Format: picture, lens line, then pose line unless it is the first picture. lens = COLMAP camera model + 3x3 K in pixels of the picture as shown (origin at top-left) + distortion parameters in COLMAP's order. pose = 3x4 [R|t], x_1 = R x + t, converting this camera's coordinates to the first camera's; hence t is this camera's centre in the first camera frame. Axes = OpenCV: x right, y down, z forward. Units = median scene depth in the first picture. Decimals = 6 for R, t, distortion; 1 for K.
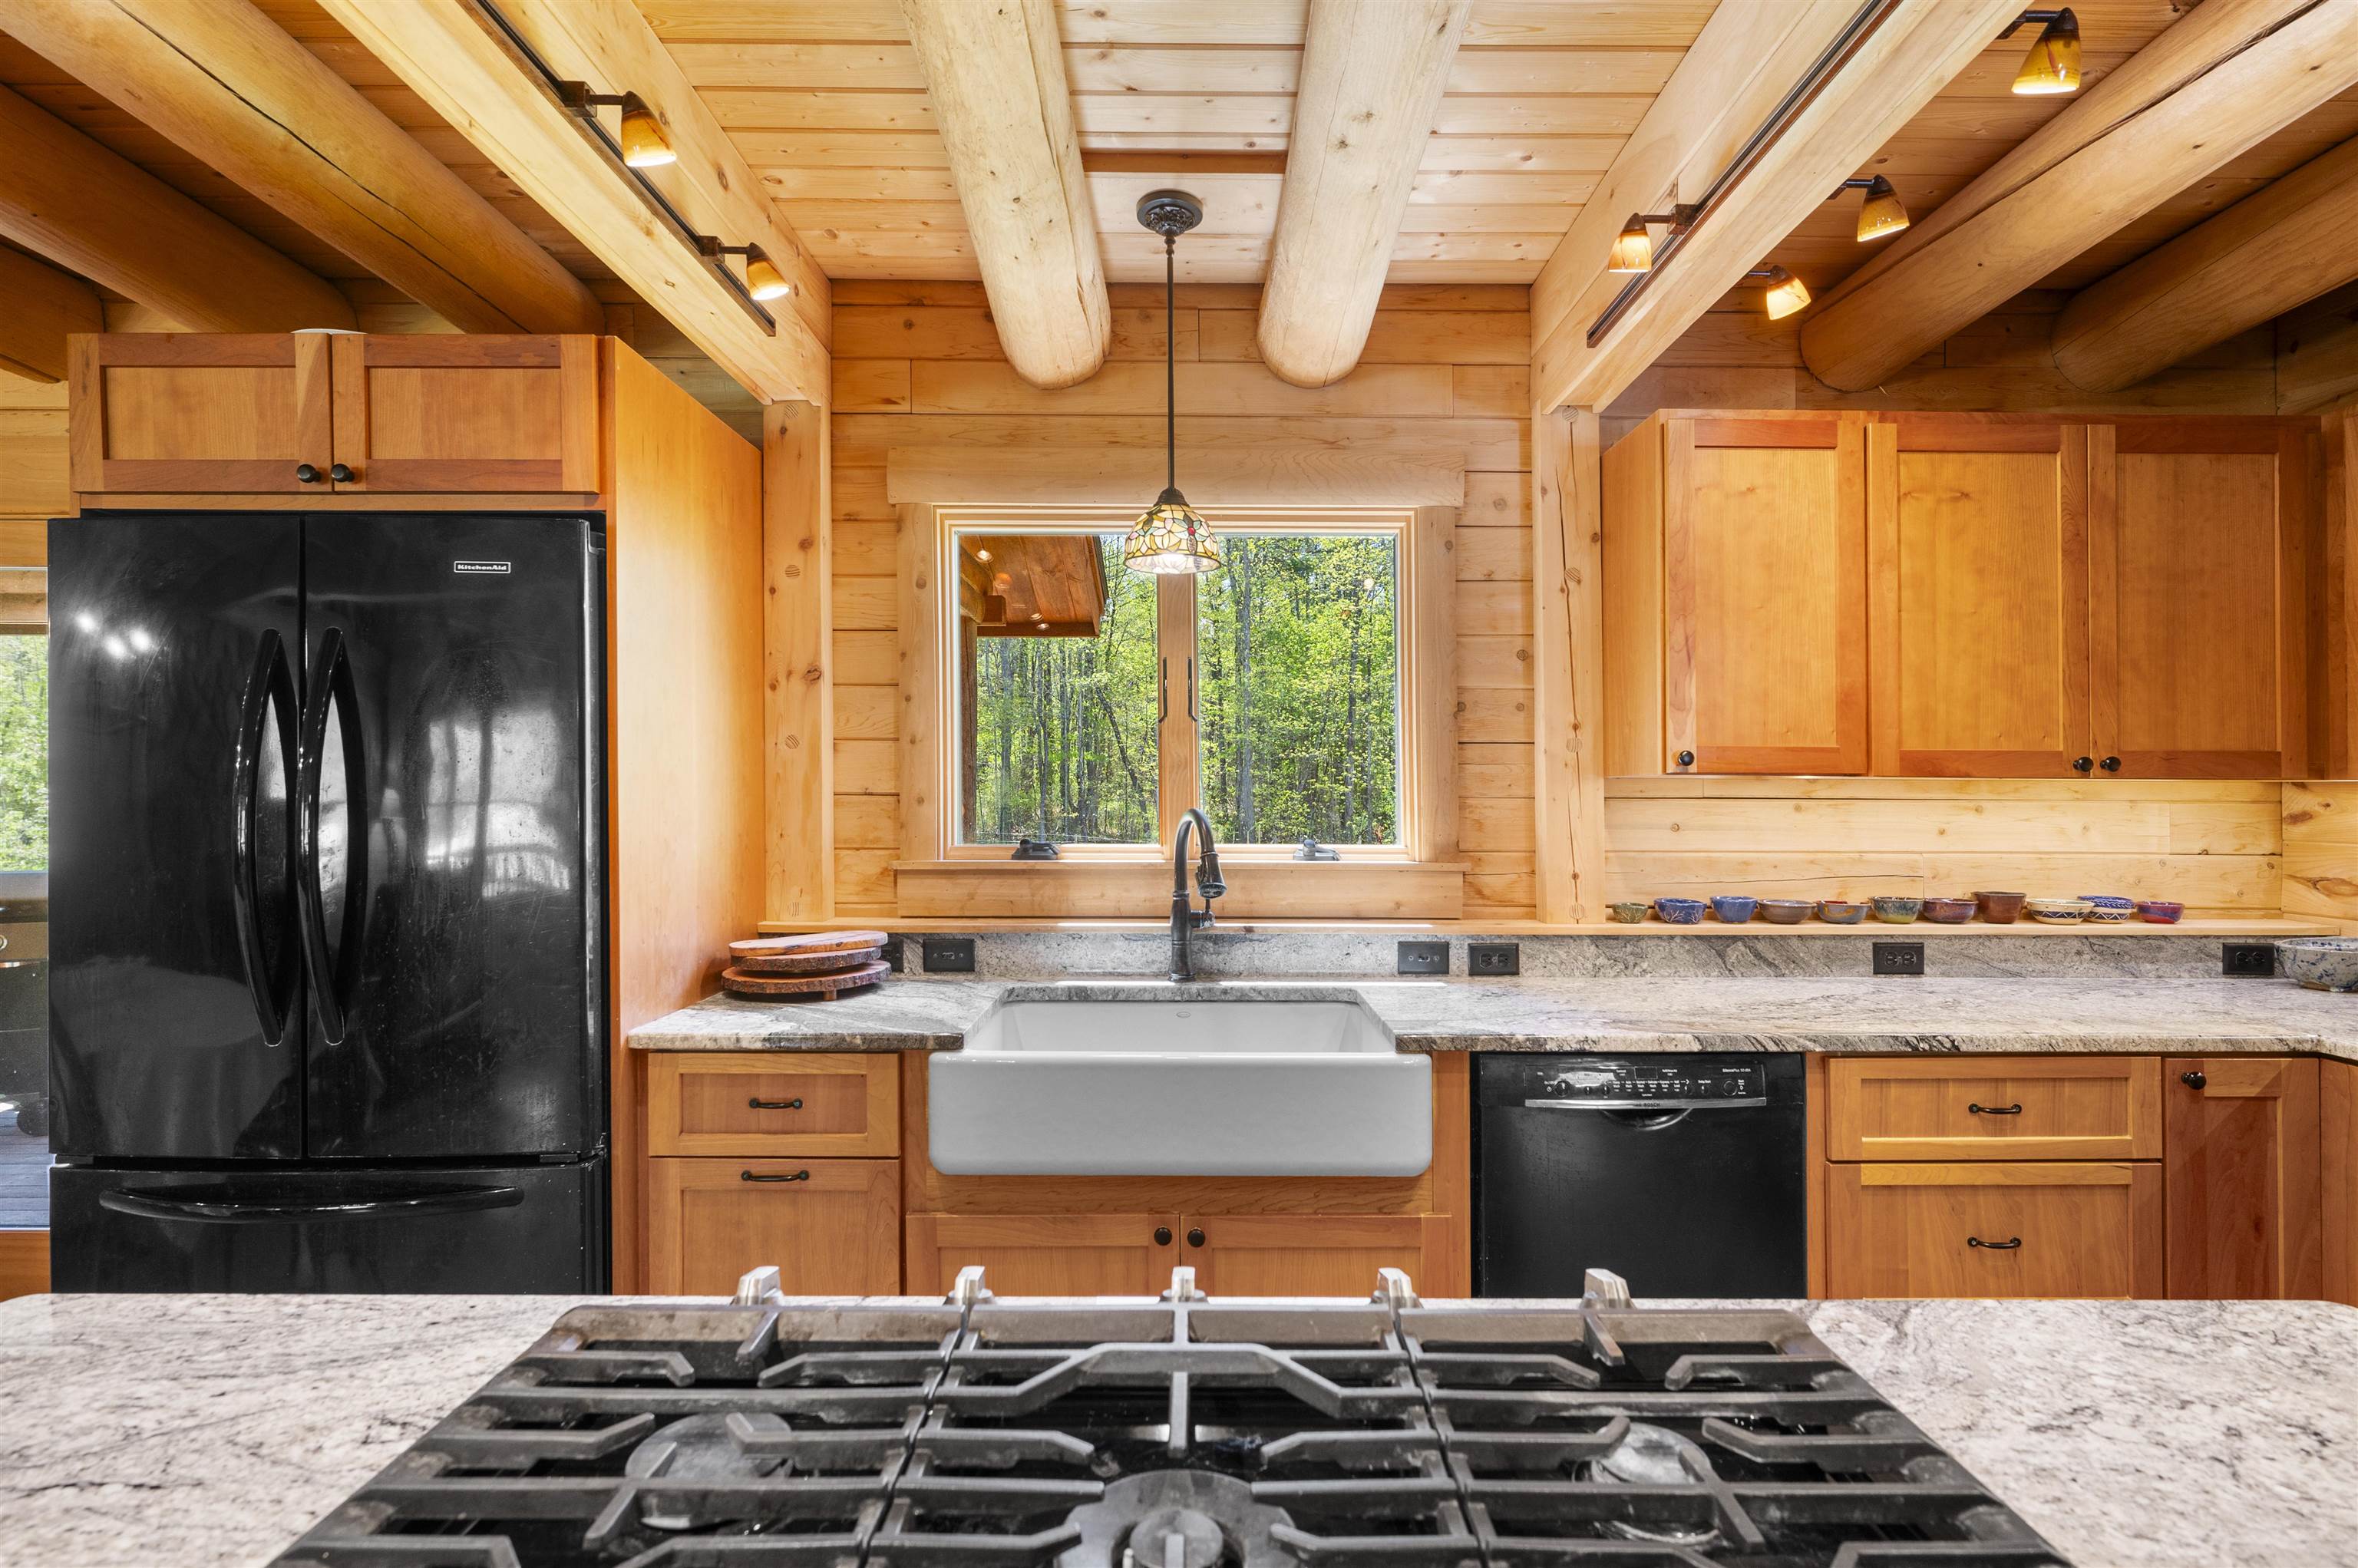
lens RADIAL K [[1140.8, 0, 1190.8], [0, 1140.8, 790.4], [0, 0, 1]] dist [0.002300, 0.000070]
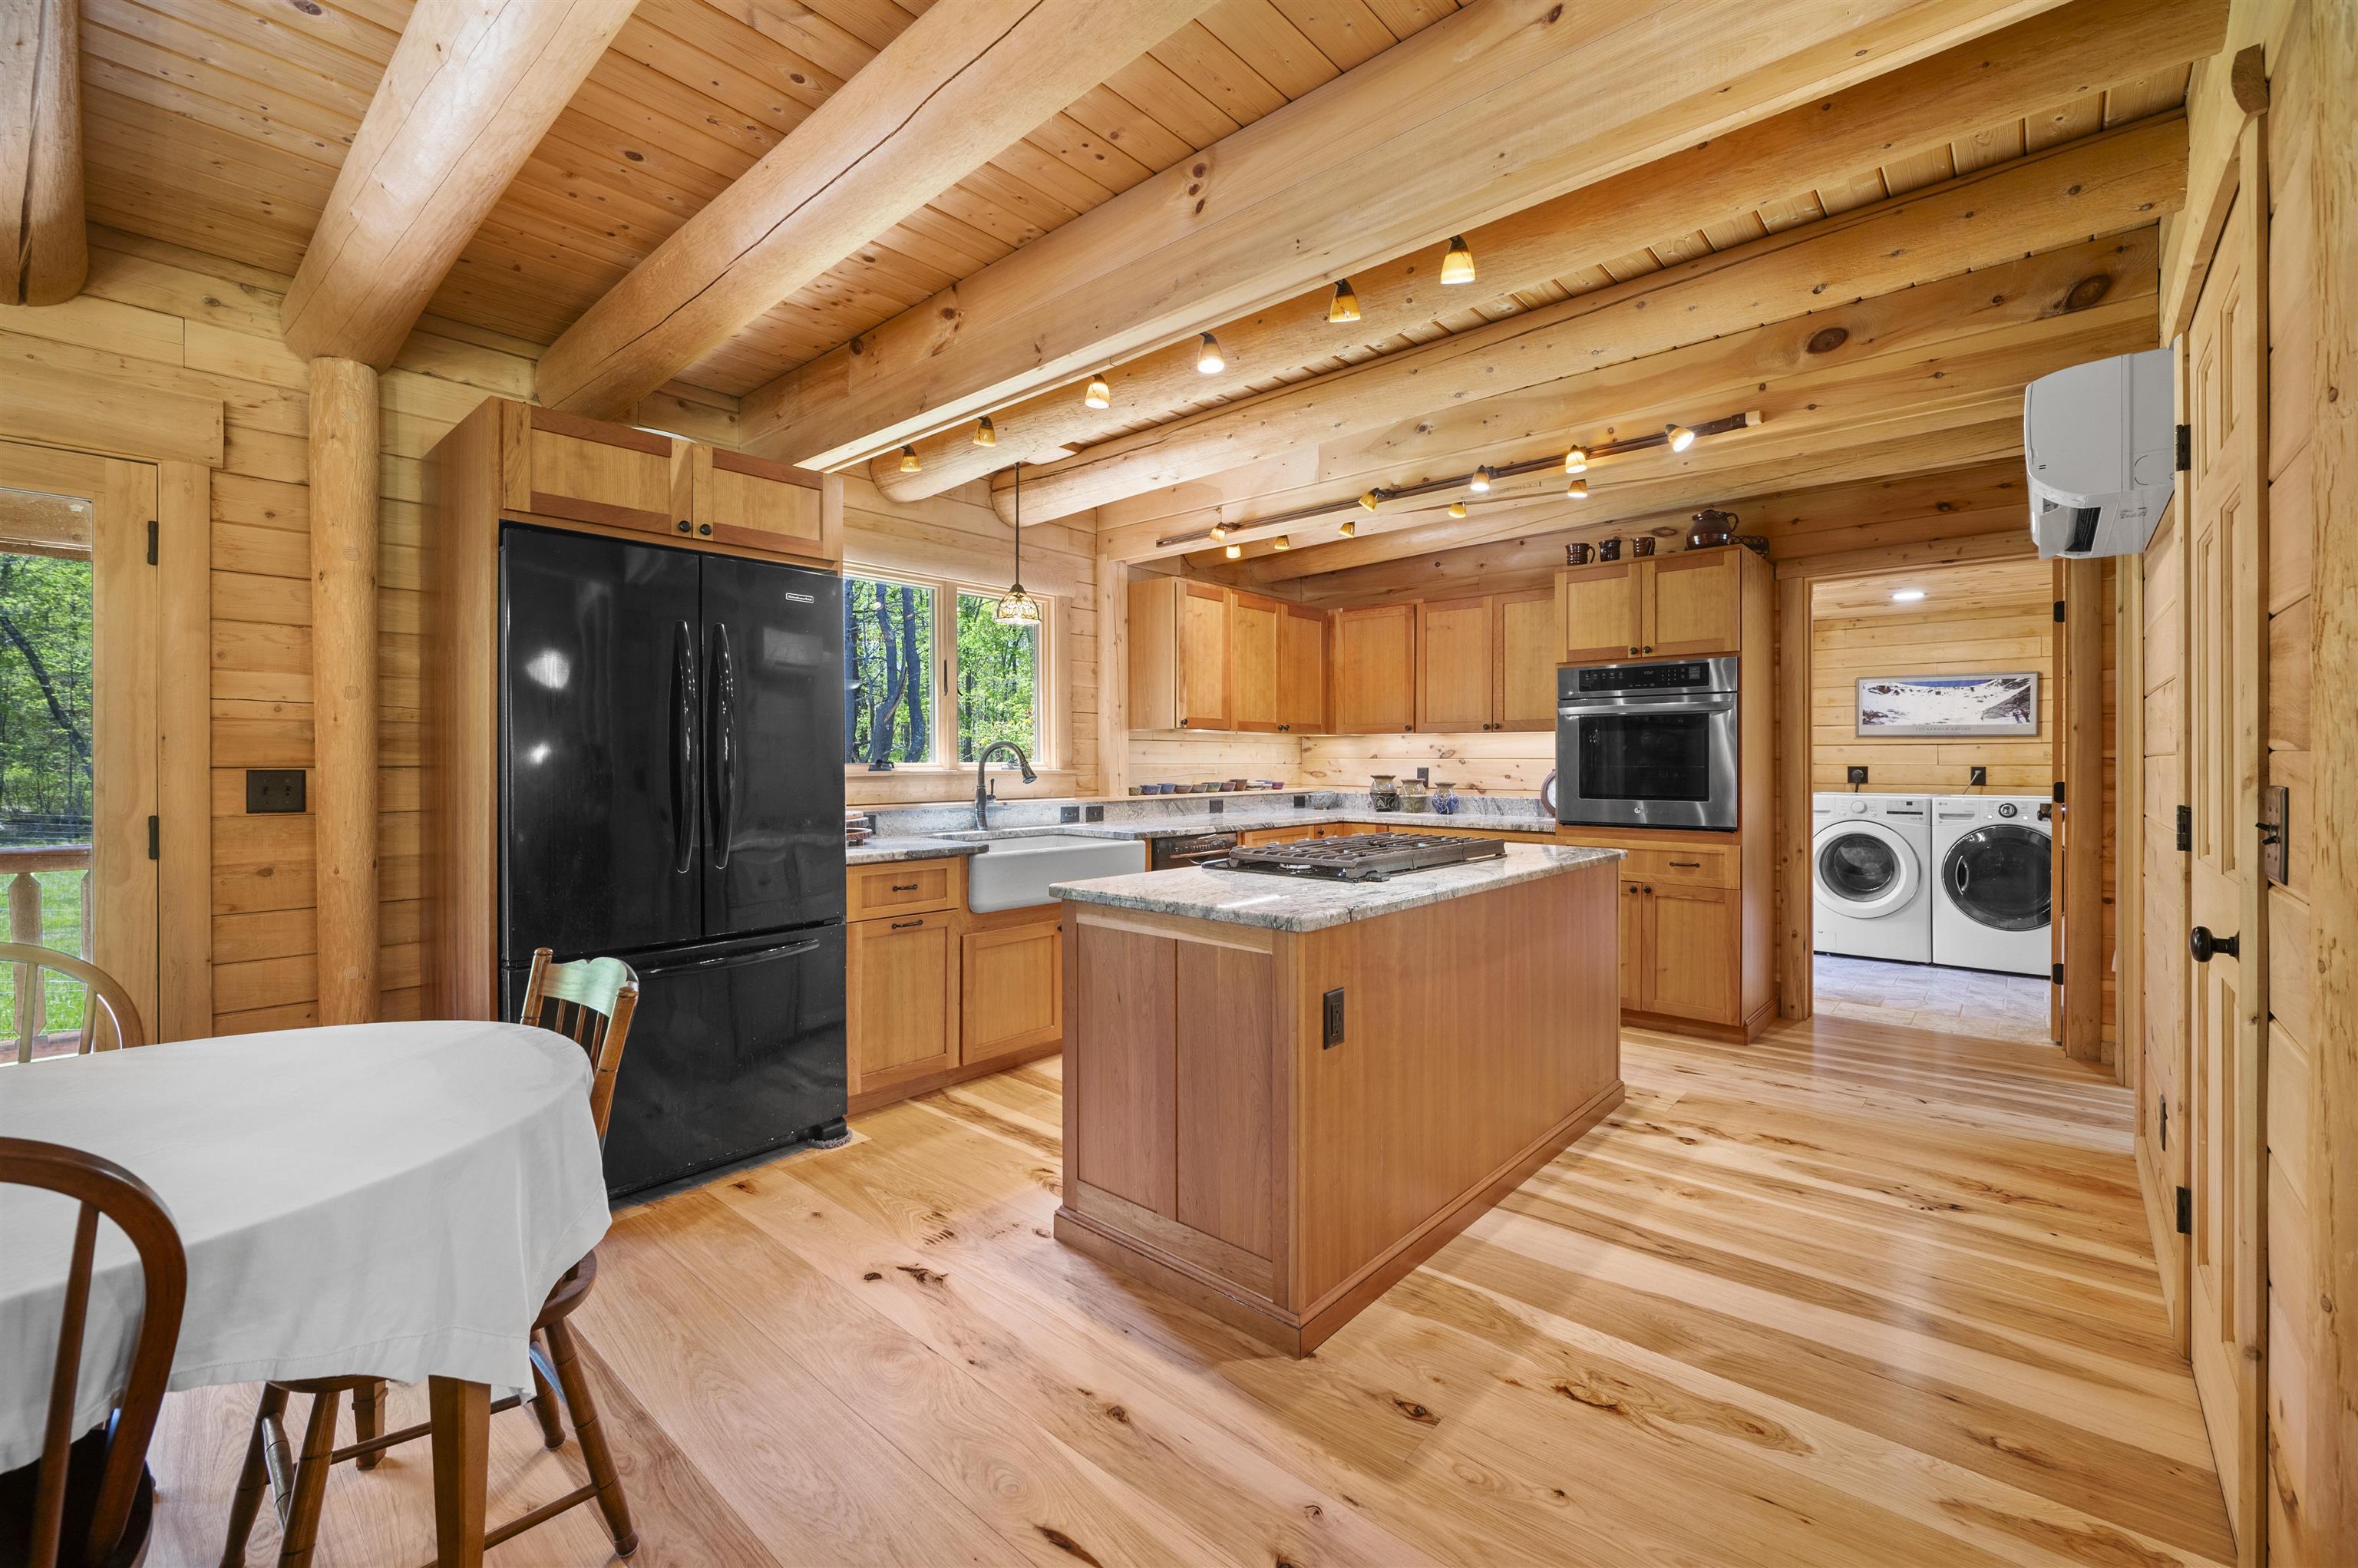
lens RADIAL K [[972.6, 0, 1188.0], [0, 972.6, 760.9], [0, 0, 1]] dist [-0.001851, -0.000066]
pose [[0.668379, -0.003719, 0.743811, -1.094482], [0.000117, 0.999988, 0.004895, 0.044771], [-0.743821, -0.003185, 0.668372, -0.393171]]
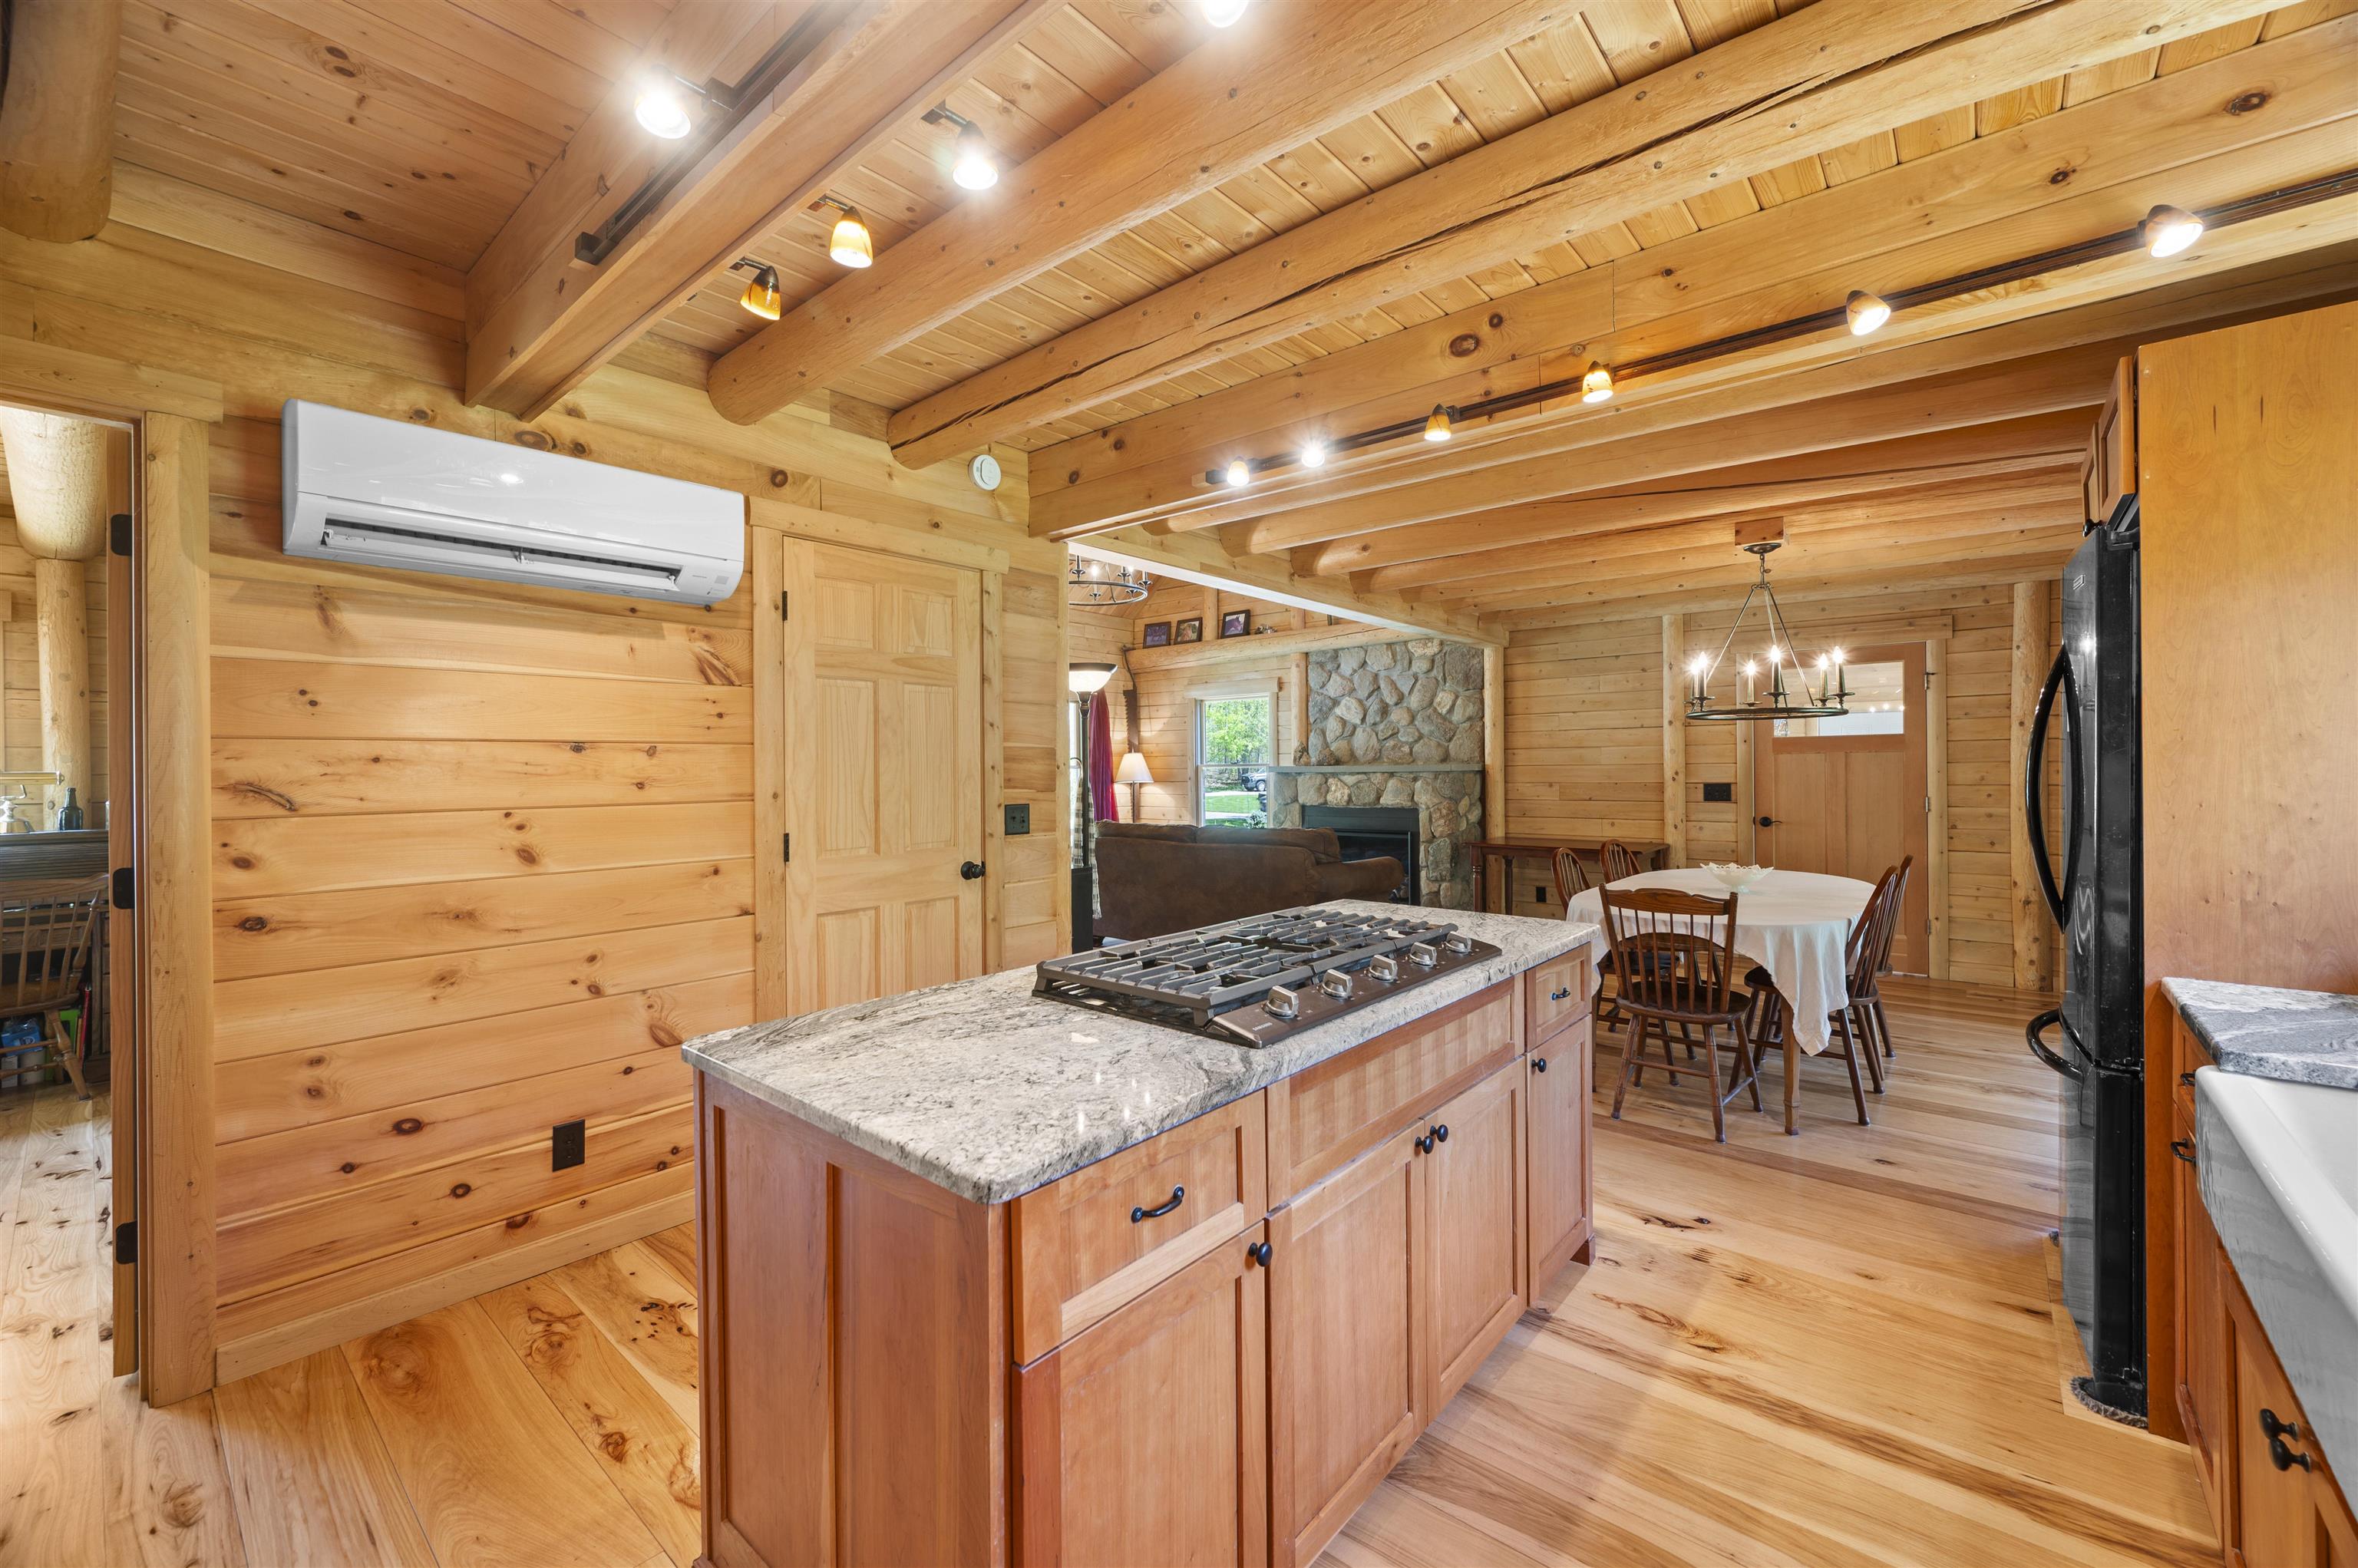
lens RADIAL K [[941.5, 0, 1191.1], [0, 941.5, 768.0], [0, 0, 1]] dist [0.000312, 0.000378]
pose [[-0.651407, 0.002735, -0.758723, 0.672175], [0.007830, 0.999964, -0.003119, 0.008084], [0.758688, -0.007973, -0.651406, 0.751335]]
